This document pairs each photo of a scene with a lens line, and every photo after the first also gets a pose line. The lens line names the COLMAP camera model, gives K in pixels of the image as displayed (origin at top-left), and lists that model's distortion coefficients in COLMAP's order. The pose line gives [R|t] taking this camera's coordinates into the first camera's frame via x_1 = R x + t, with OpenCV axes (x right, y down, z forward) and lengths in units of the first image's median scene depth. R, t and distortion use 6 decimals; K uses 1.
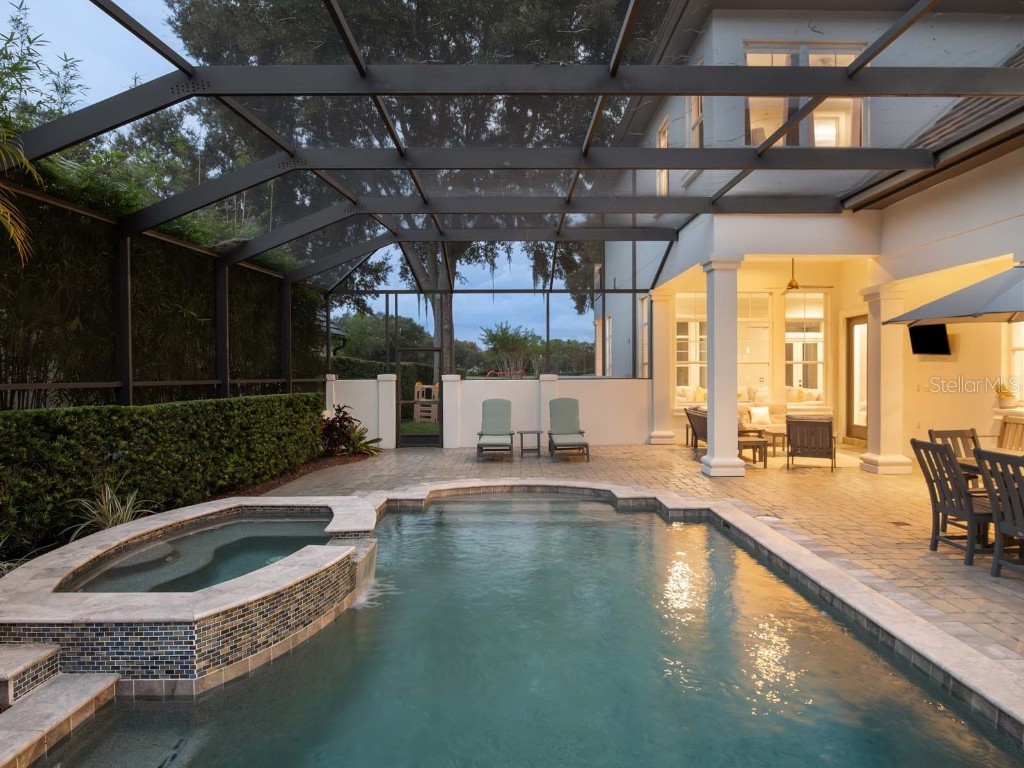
lens RADIAL K [[614.5, 0, 512.0], [0, 614.5, 384.0], [0, 0, 1]] dist [-0.030254, 0.000149]
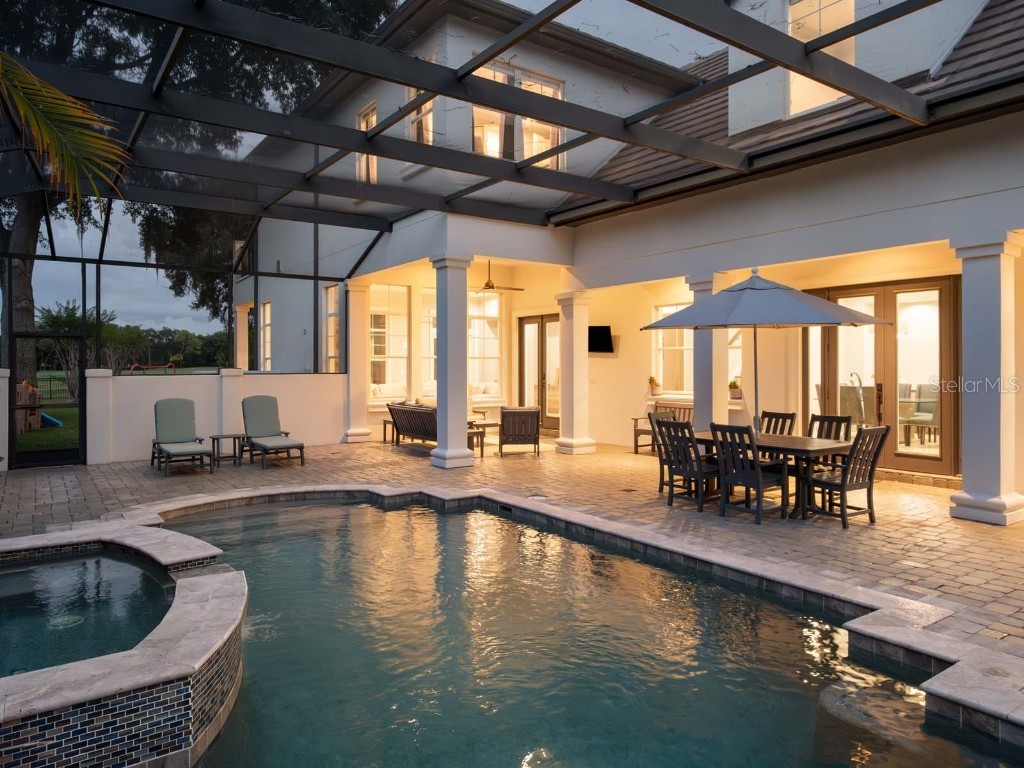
lens RADIAL K [[678.3, 0, 511.3], [0, 678.3, 372.1], [0, 0, 1]] dist [-0.016017, -0.001879]
pose [[0.818684, -0.001929, 0.574241, -0.218617], [0.008399, 0.999928, -0.008615, 0.000496], [-0.574183, 0.011876, 0.818641, 0.006187]]
